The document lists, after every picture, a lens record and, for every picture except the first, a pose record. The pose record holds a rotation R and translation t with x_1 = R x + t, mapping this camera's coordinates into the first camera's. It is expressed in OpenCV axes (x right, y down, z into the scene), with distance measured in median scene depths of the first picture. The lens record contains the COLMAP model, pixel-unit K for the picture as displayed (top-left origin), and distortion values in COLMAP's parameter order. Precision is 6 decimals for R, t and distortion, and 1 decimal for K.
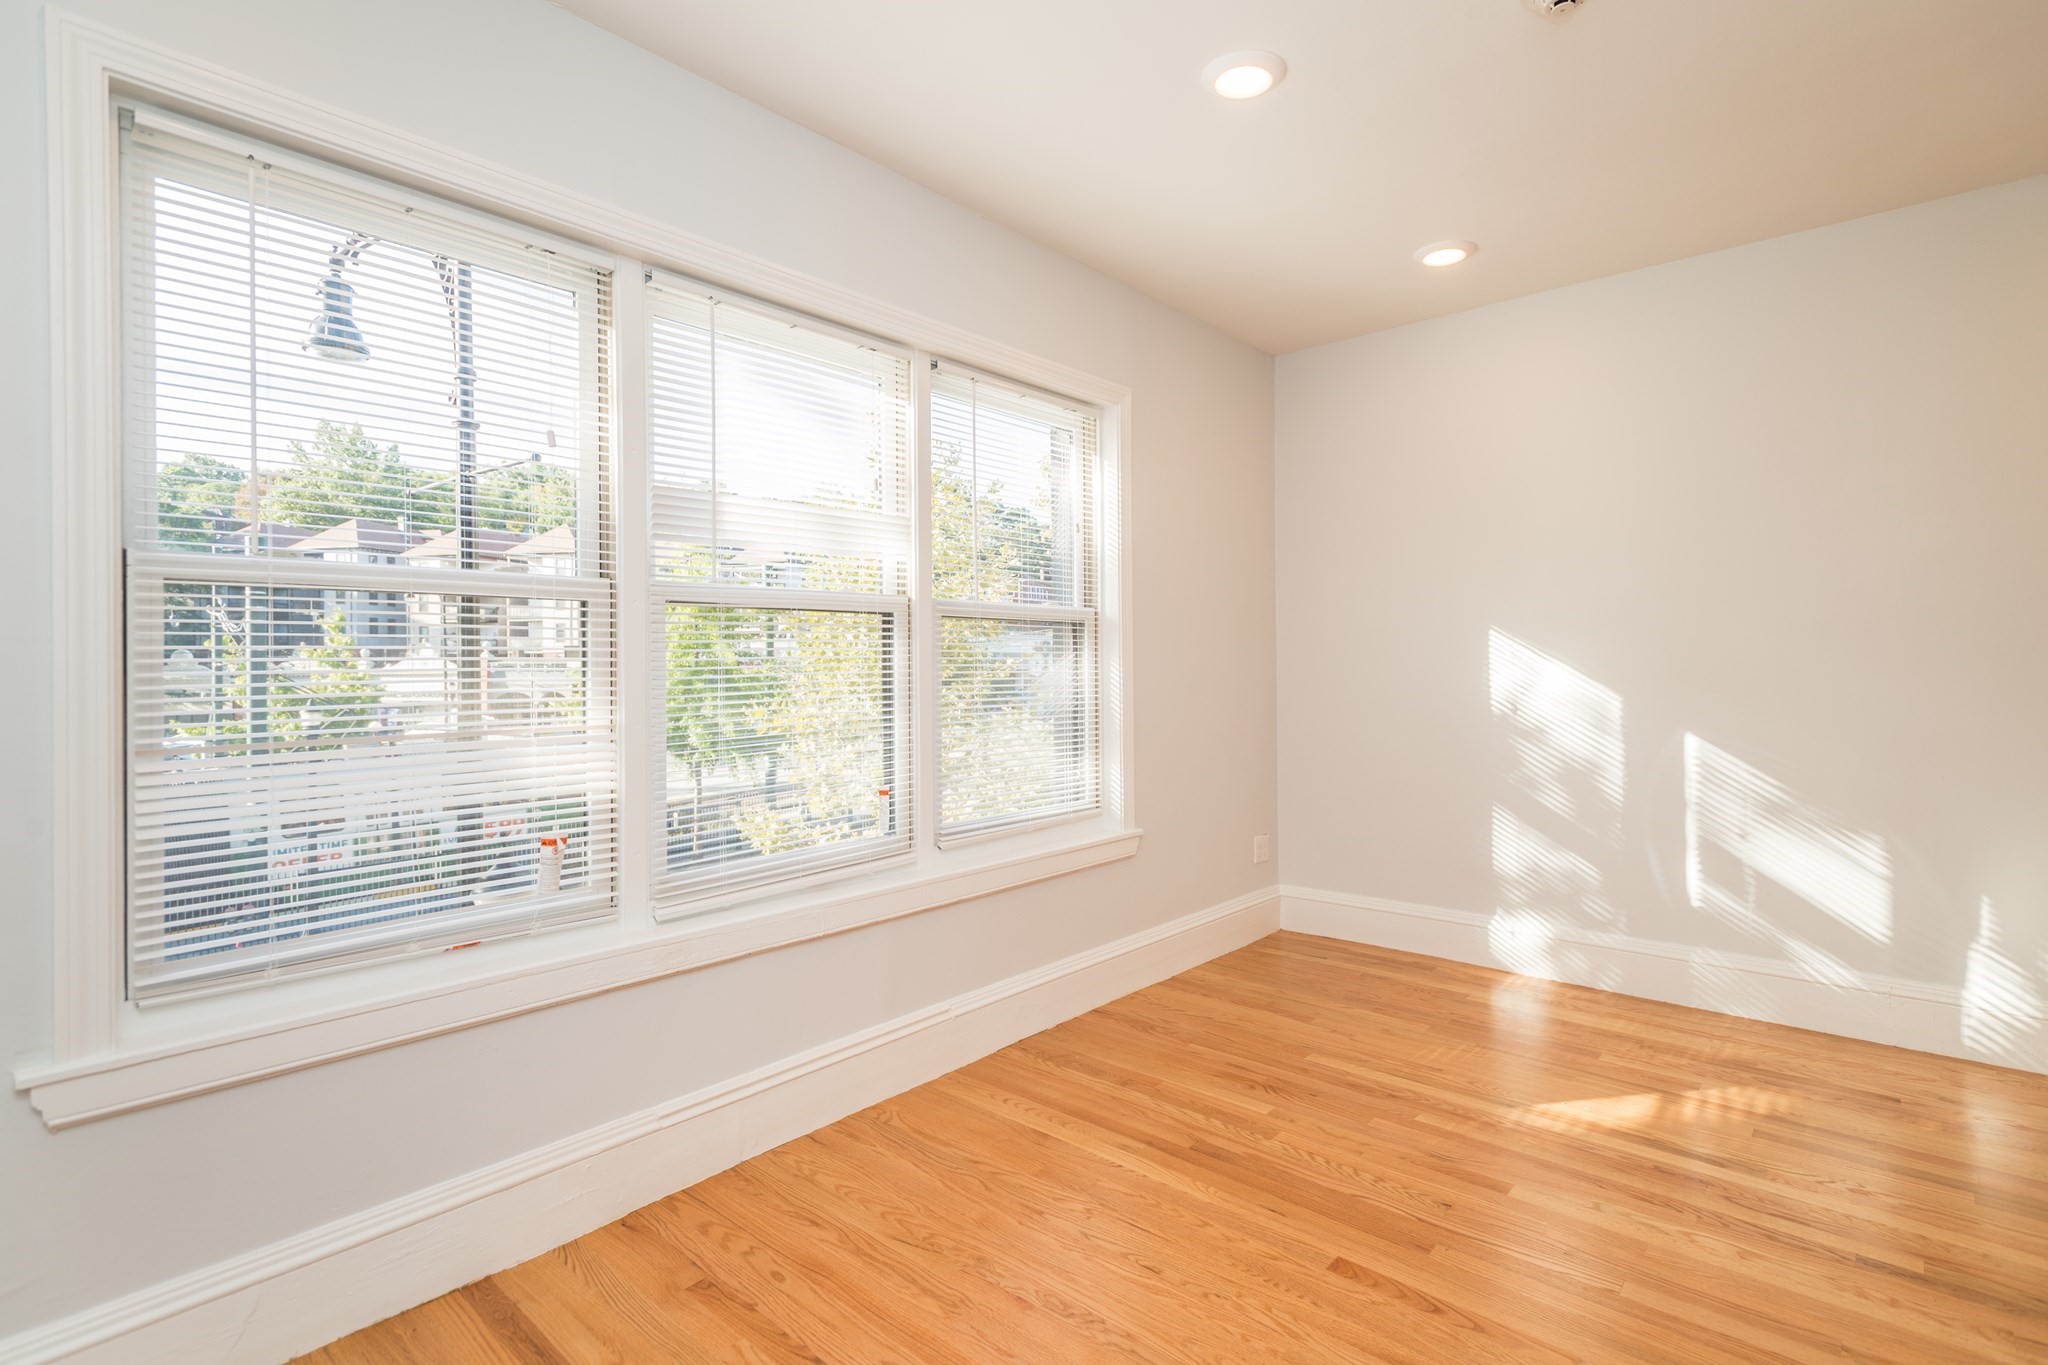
lens RADIAL K [[955.4, 0, 1047.8], [0, 955.4, 677.6], [0, 0, 1]] dist [-0.000161, -0.000110]
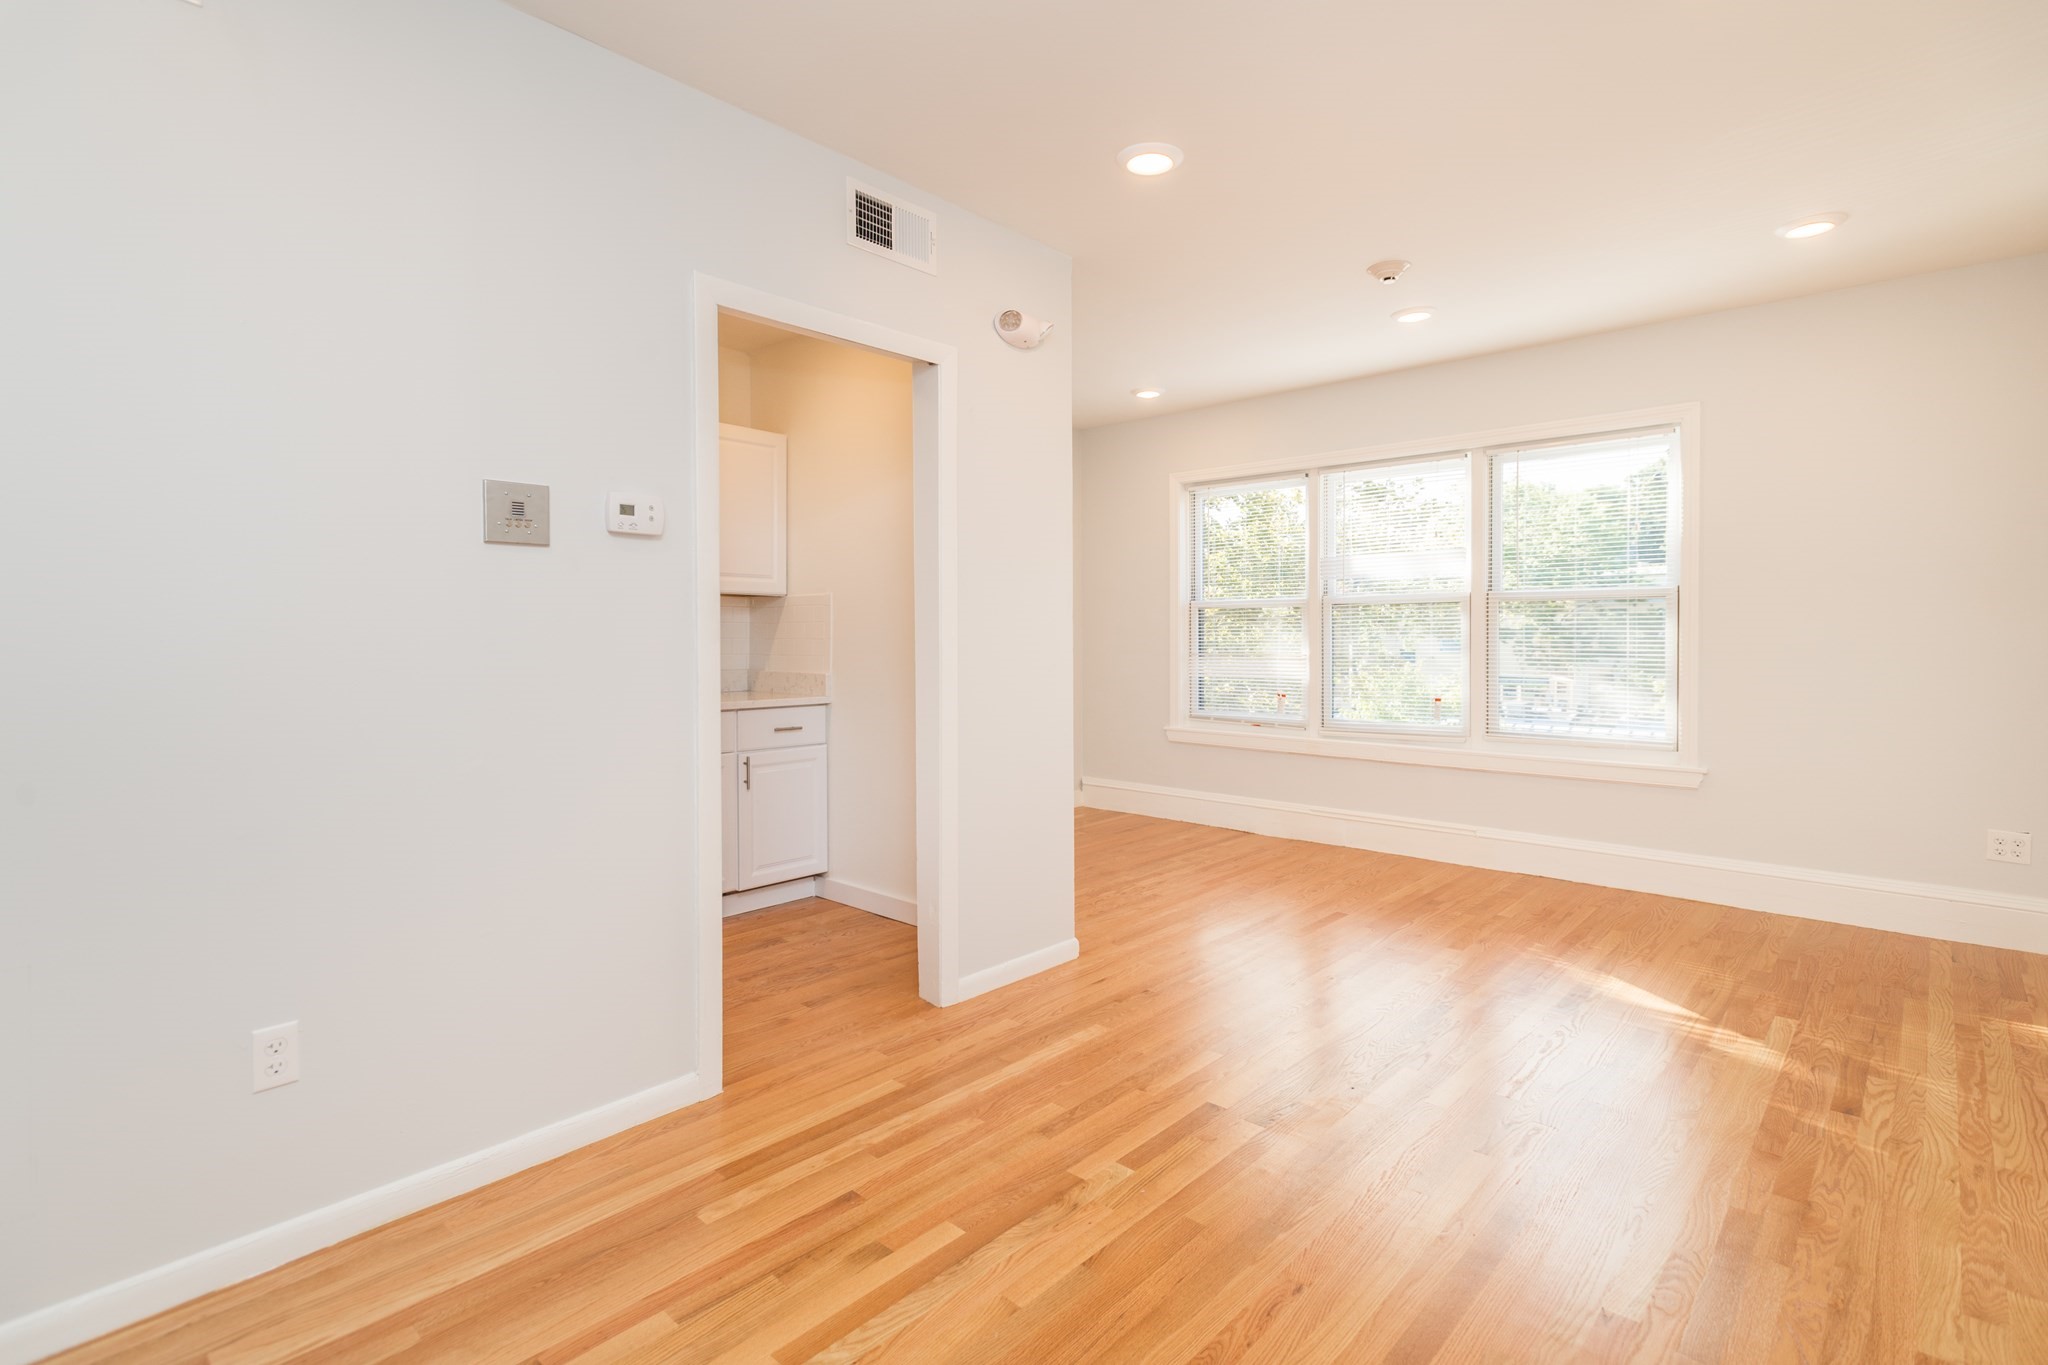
lens RADIAL K [[981.0, 0, 1006.1], [0, 981.0, 650.2], [0, 0, 1]] dist [0.027287, -0.018649]
pose [[-0.045067, 0.022359, -0.998734, 1.849724], [-0.008352, 0.999706, 0.022757, -0.014890], [0.998949, 0.009367, -0.044867, 0.234732]]
